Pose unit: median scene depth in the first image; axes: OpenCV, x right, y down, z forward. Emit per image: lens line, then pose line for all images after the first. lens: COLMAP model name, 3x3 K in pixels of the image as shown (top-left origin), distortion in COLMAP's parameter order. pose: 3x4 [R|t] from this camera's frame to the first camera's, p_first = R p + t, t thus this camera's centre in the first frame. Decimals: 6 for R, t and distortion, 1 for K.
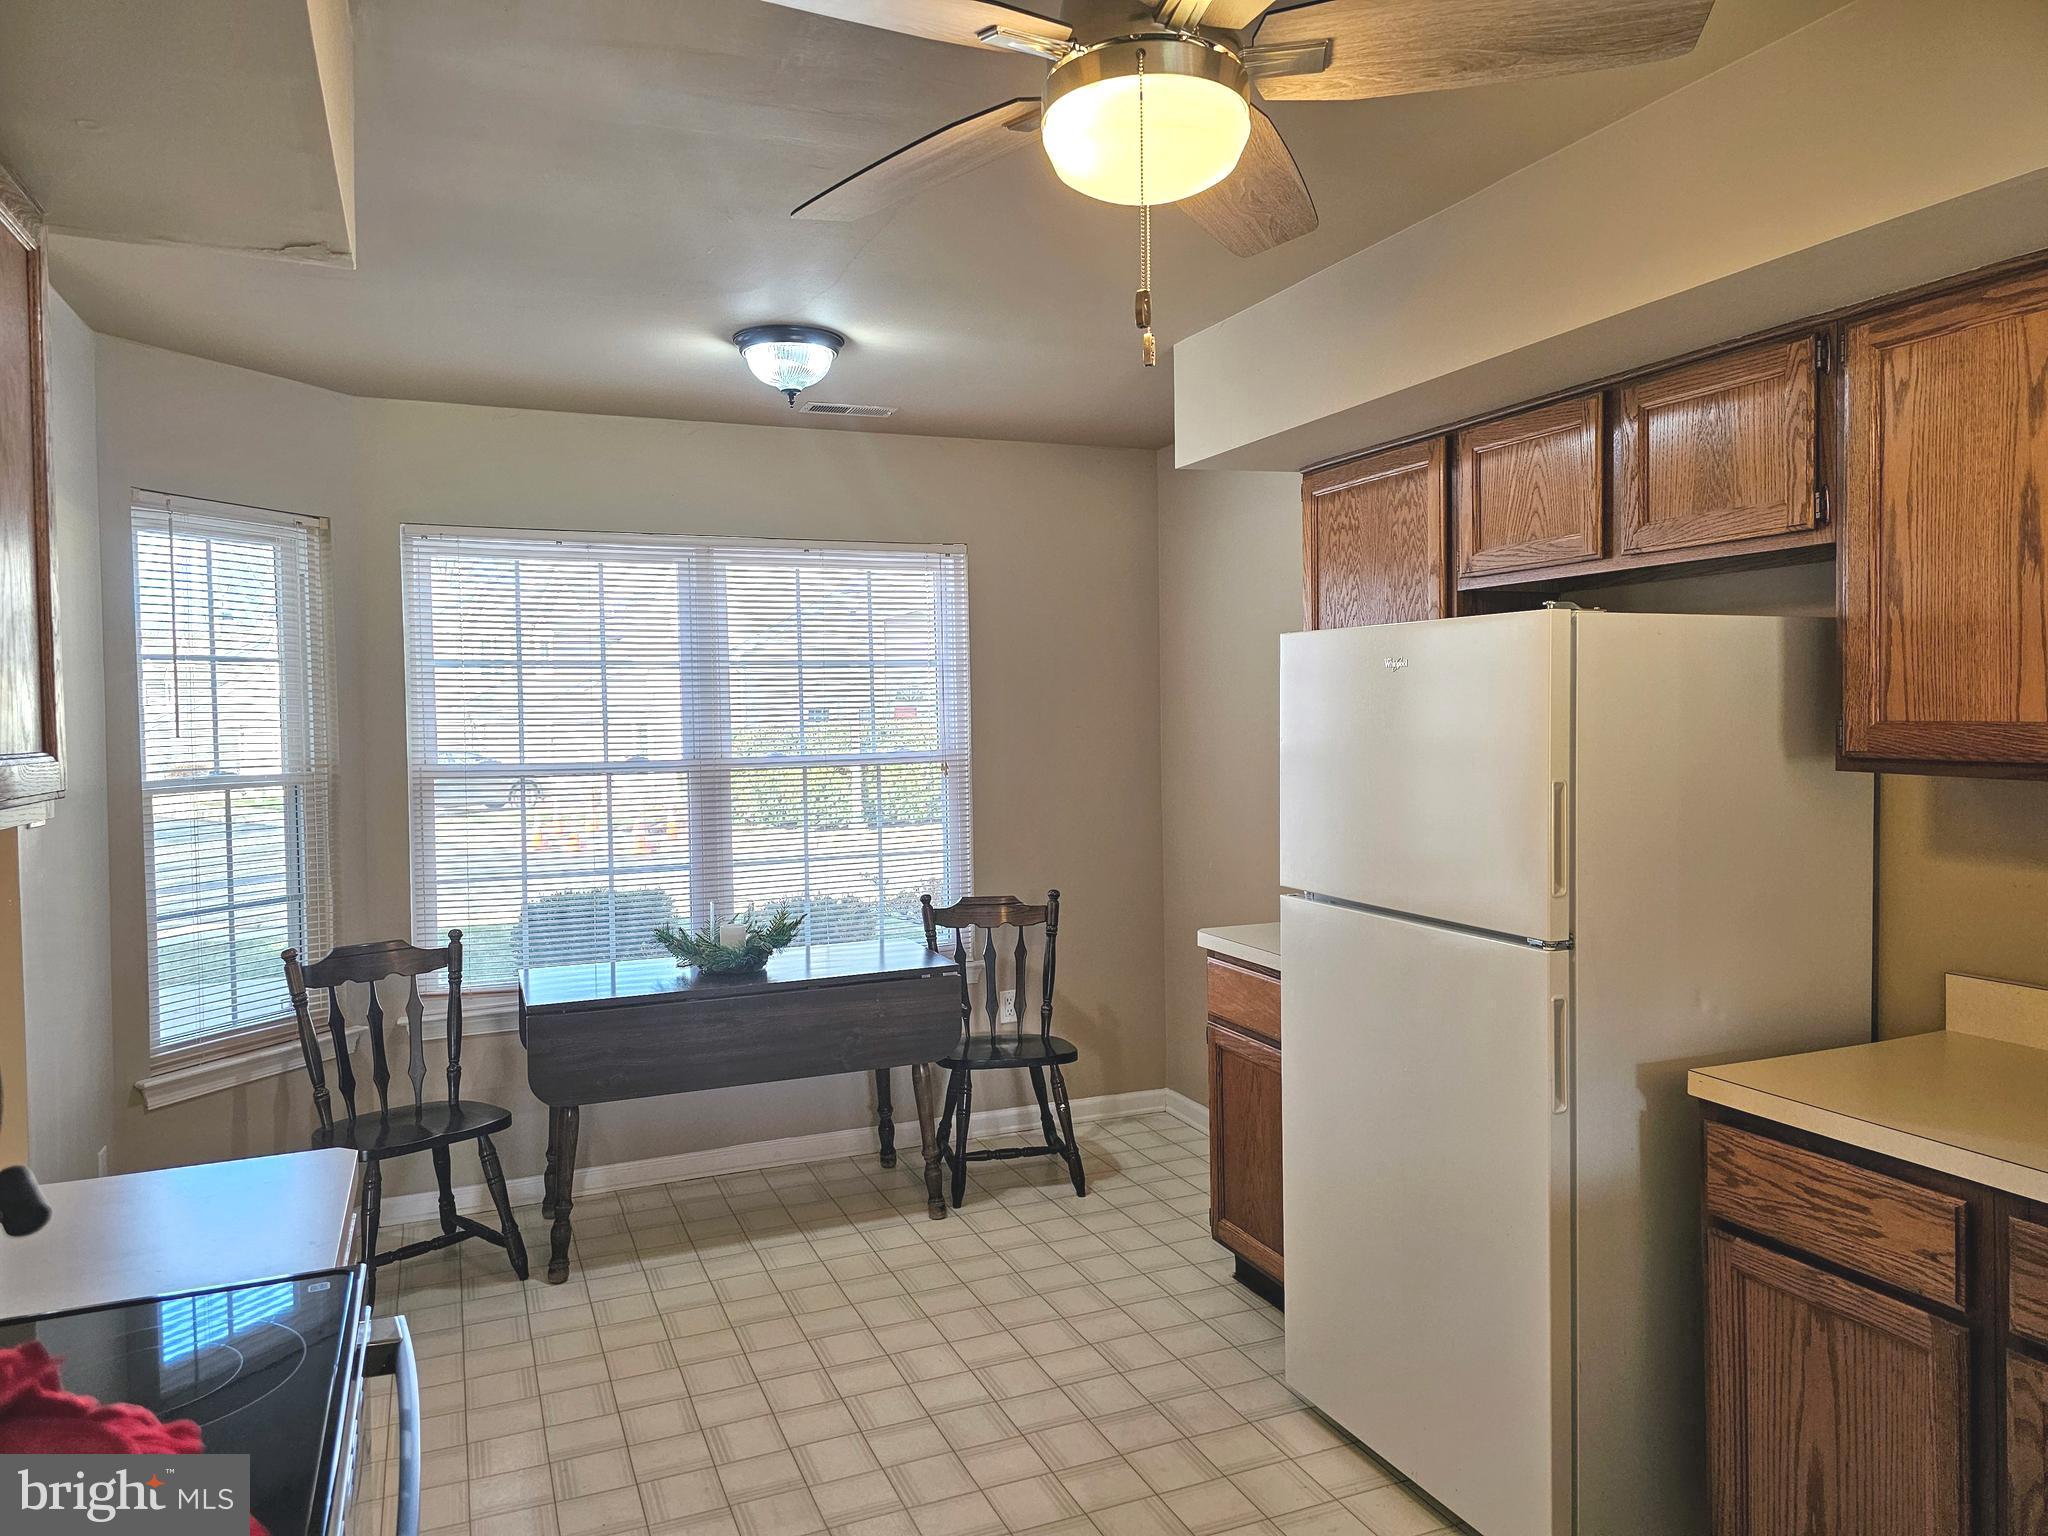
lens RADIAL K [[1371.4, 0, 1009.9], [0, 1371.4, 755.6], [0, 0, 1]] dist [0.069335, -0.071170]
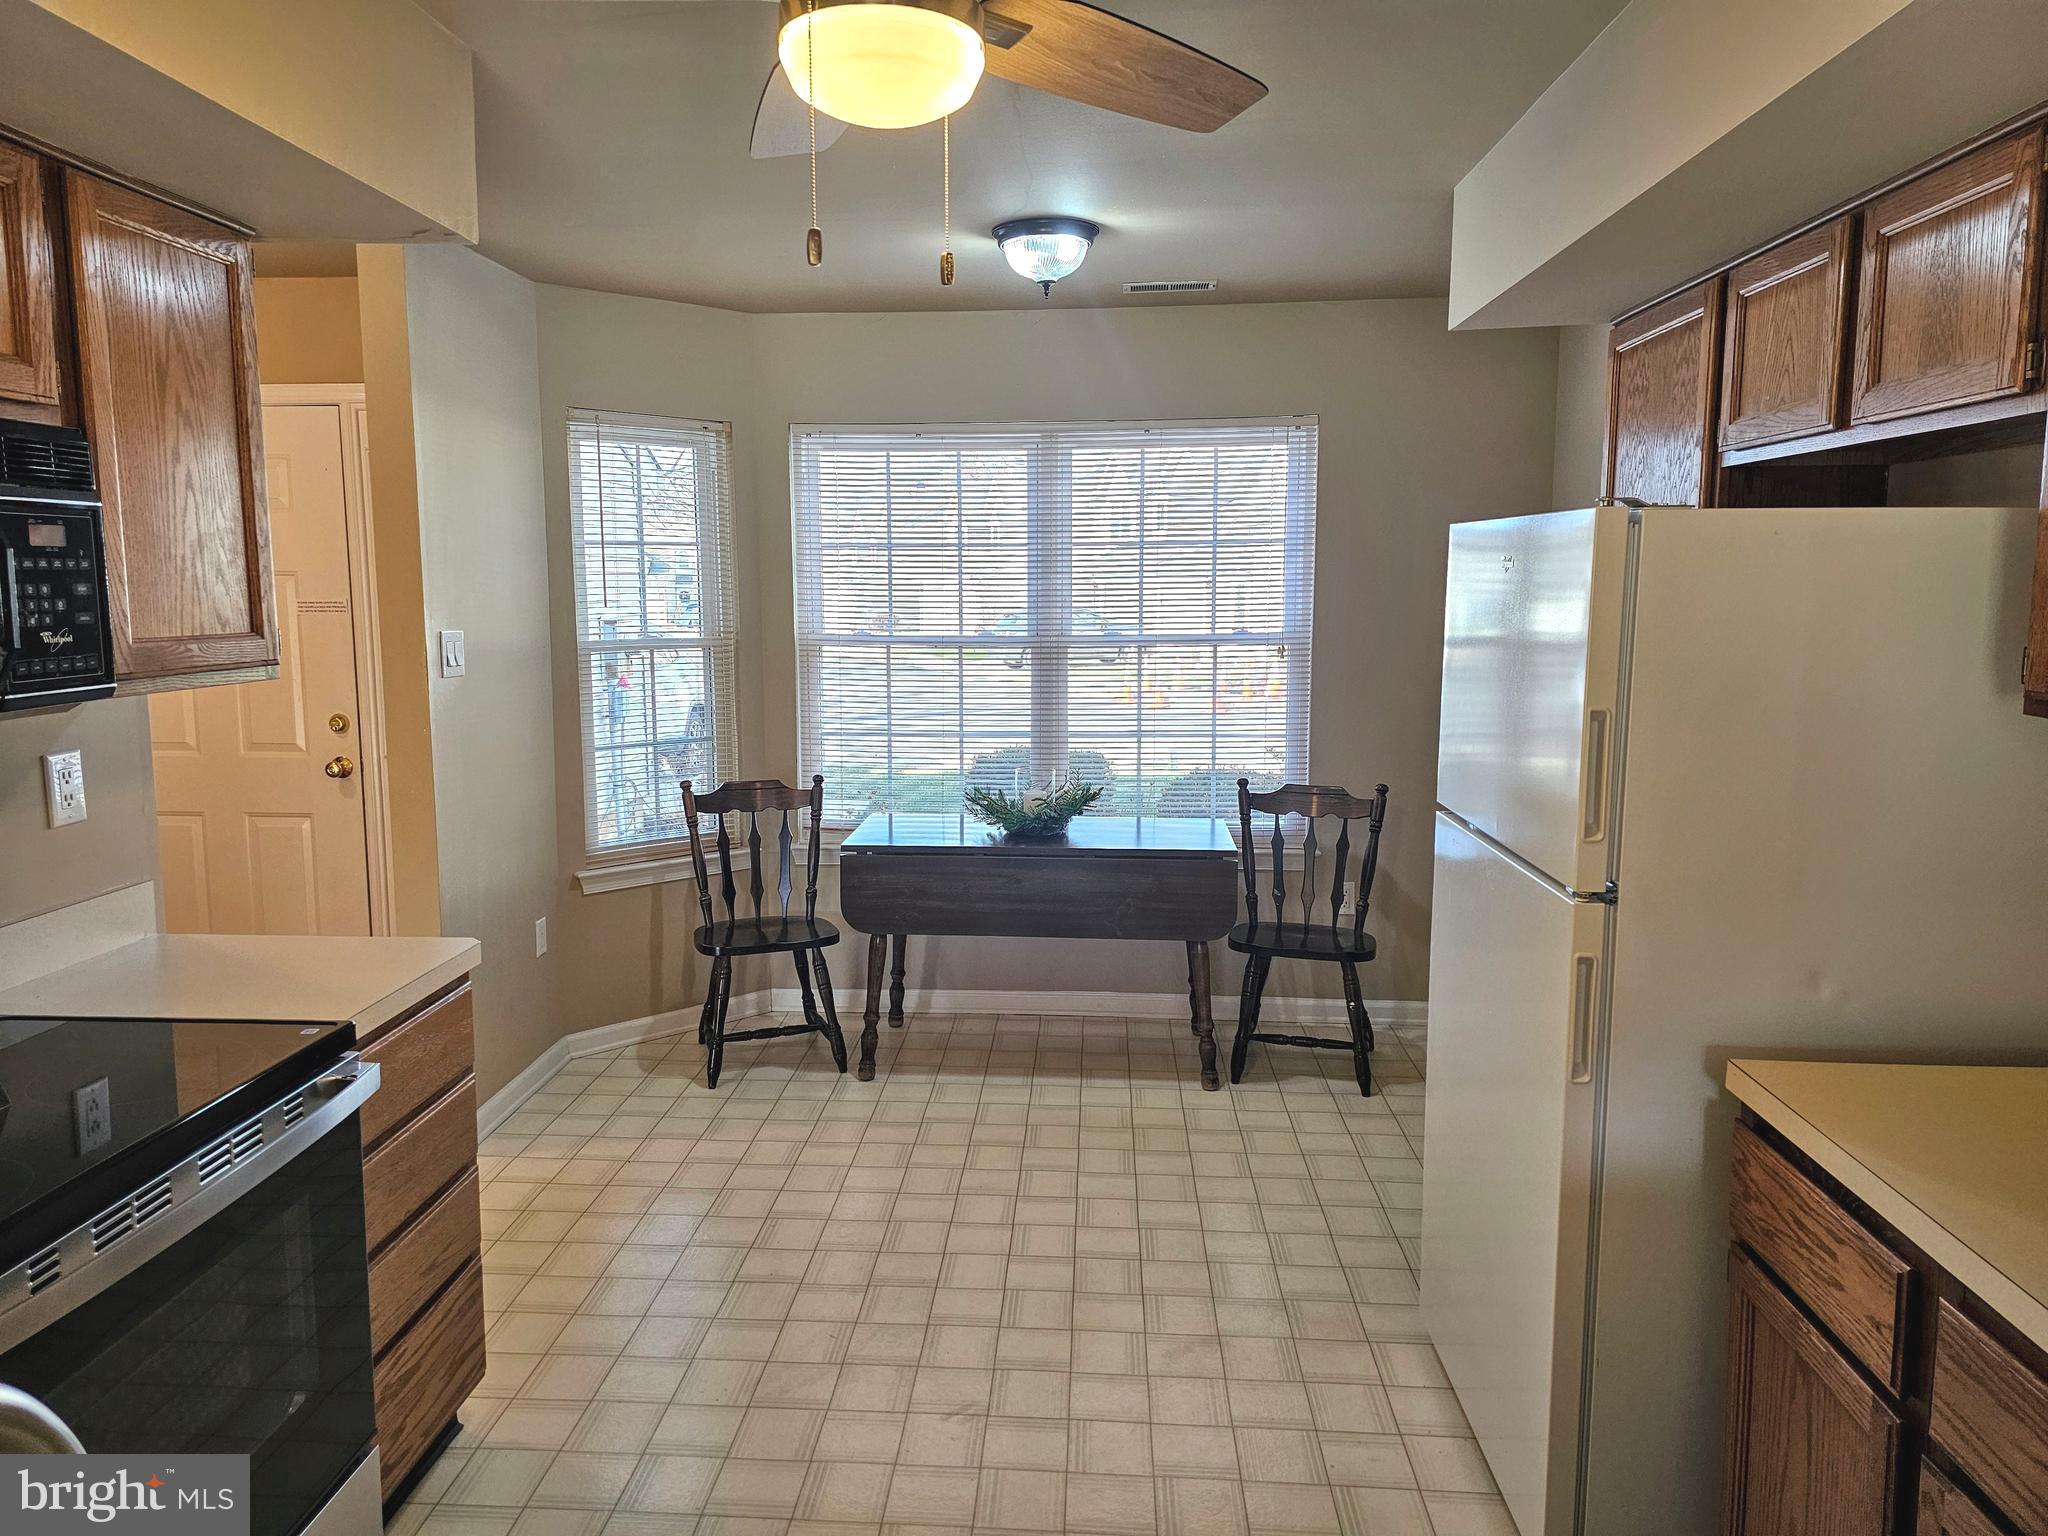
lens RADIAL K [[1360.2, 0, 991.0], [0, 1360.2, 751.3], [0, 0, 1]] dist [0.083919, -0.085890]
pose [[0.892500, 0.070150, -0.445559, 0.254966], [-0.025944, 0.994180, 0.104557, -0.020235], [0.450301, -0.081758, 0.889126, 0.038996]]
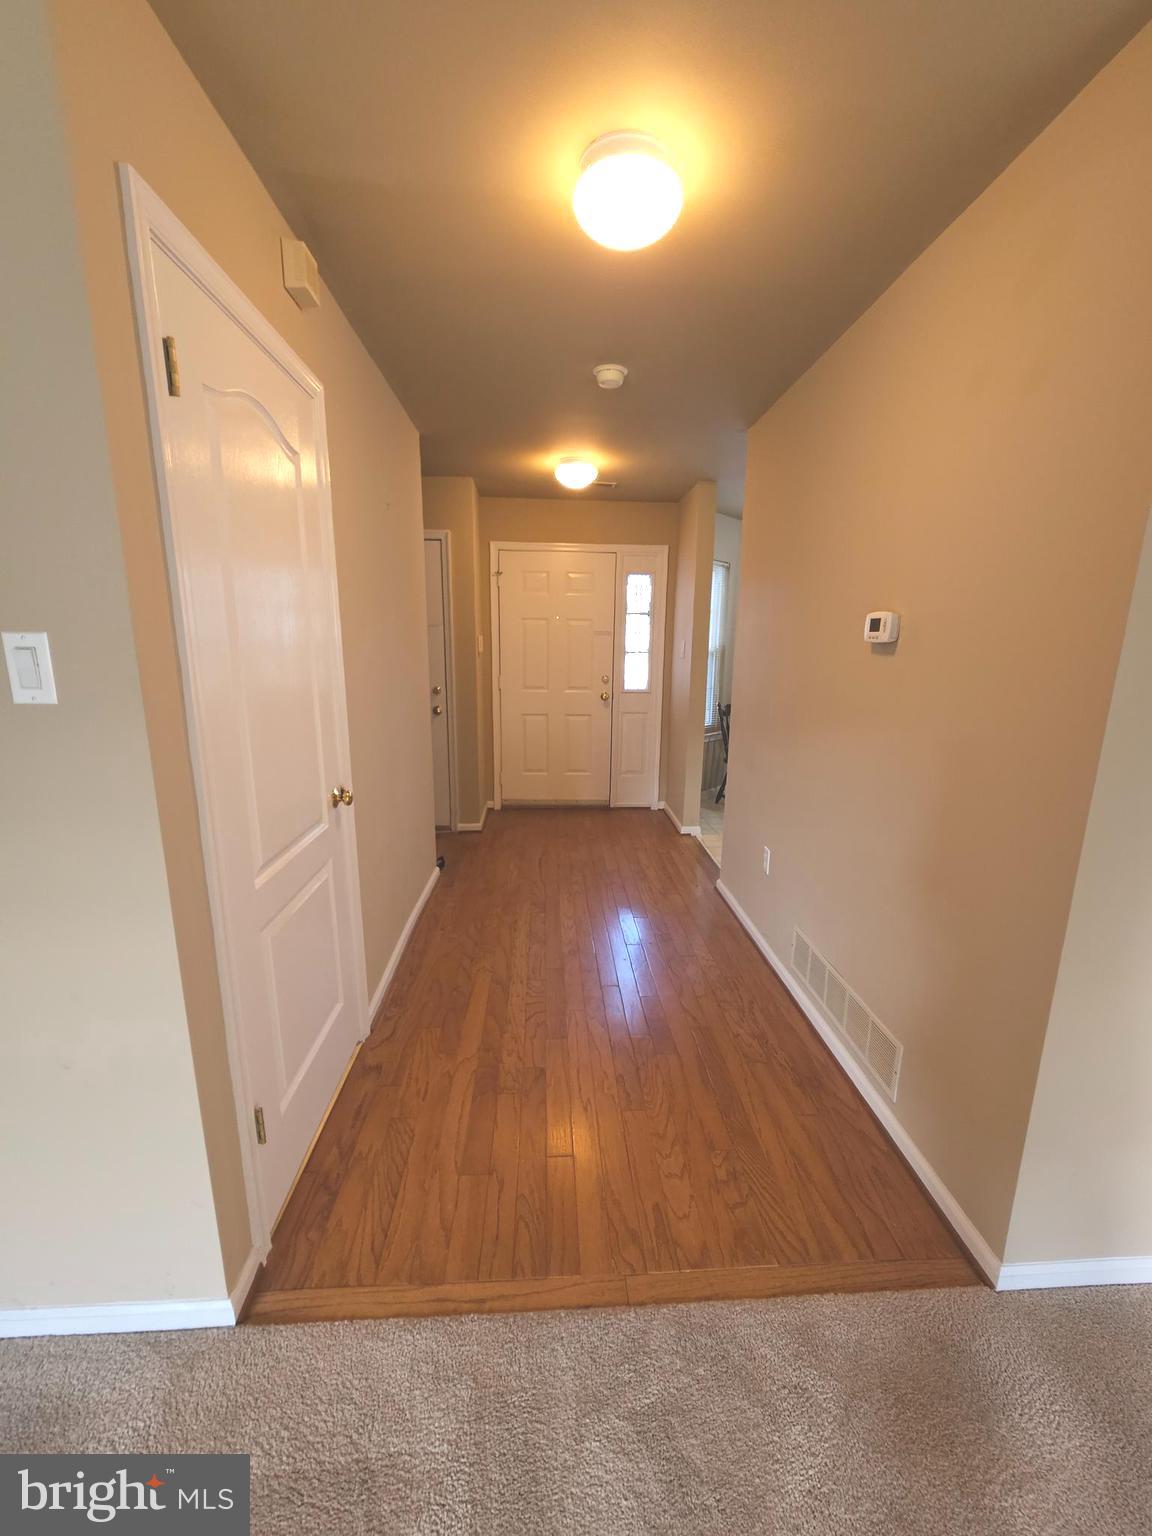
lens RADIAL K [[630.0, 0, 579.7], [0, 630.0, 785.2], [0, 0, 1]] dist [0.000515, 0.000257]
pose [[0.944481, 0.100285, -0.312887, -0.329421], [-0.037201, 0.978797, 0.201425, 0.040320], [0.326453, -0.178602, 0.928186, -0.481017]]
